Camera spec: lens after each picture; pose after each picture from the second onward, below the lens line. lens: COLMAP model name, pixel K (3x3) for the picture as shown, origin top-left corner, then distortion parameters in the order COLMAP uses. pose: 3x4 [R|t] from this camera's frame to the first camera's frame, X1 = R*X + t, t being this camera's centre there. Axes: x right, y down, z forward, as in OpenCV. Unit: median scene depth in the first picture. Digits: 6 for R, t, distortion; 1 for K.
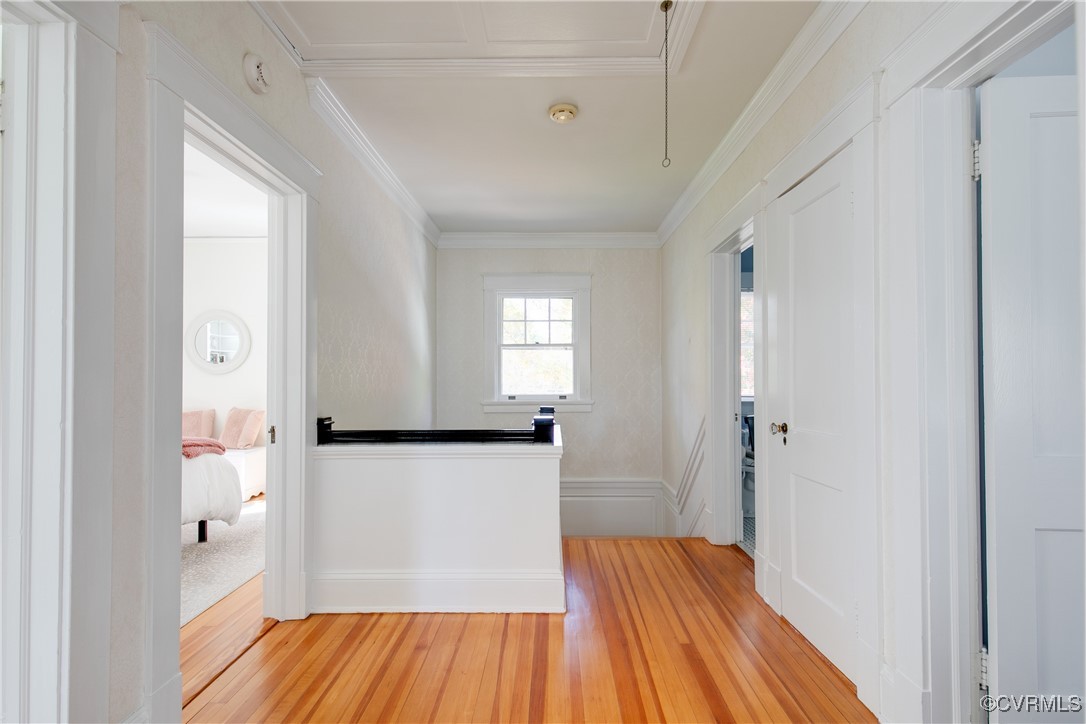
lens RADIAL K [[513.2, 0, 547.7], [0, 513.2, 370.0], [0, 0, 1]] dist [-0.005104, 0.000923]
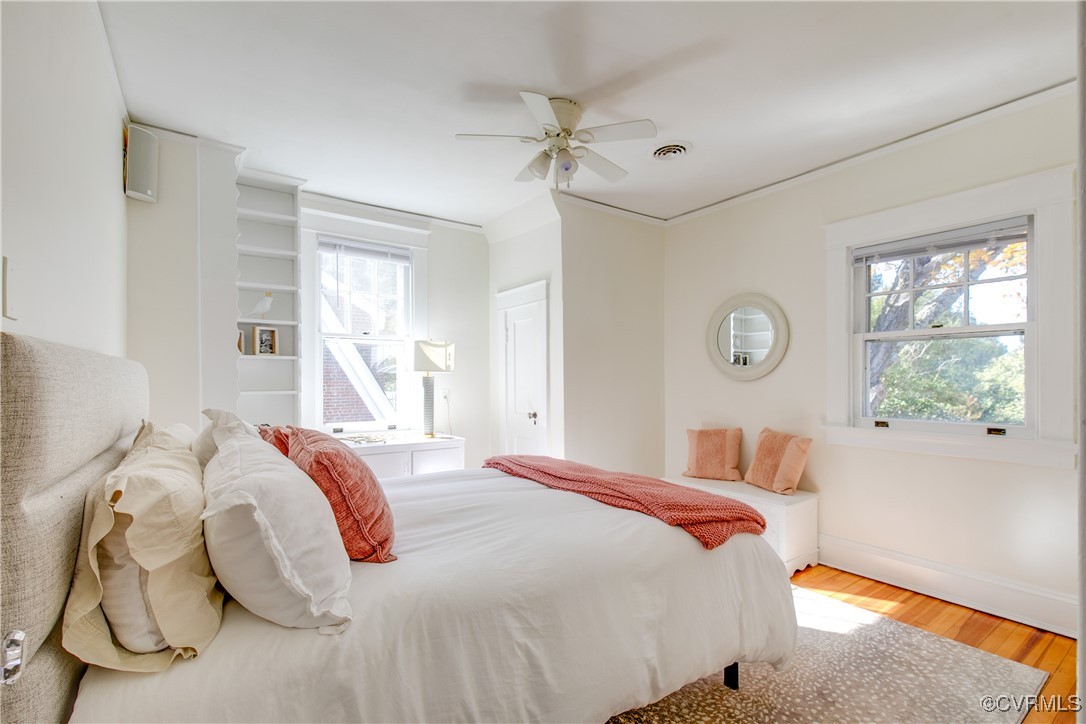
lens RADIAL K [[495.6, 0, 547.9], [0, 495.6, 371.4], [0, 0, 1]] dist [0.013995, -0.002674]
pose [[0.593698, -0.004441, -0.804676, -0.242871], [0.007453, 0.999972, -0.000021, -0.007812], [0.804653, -0.005985, 0.593715, 0.356201]]
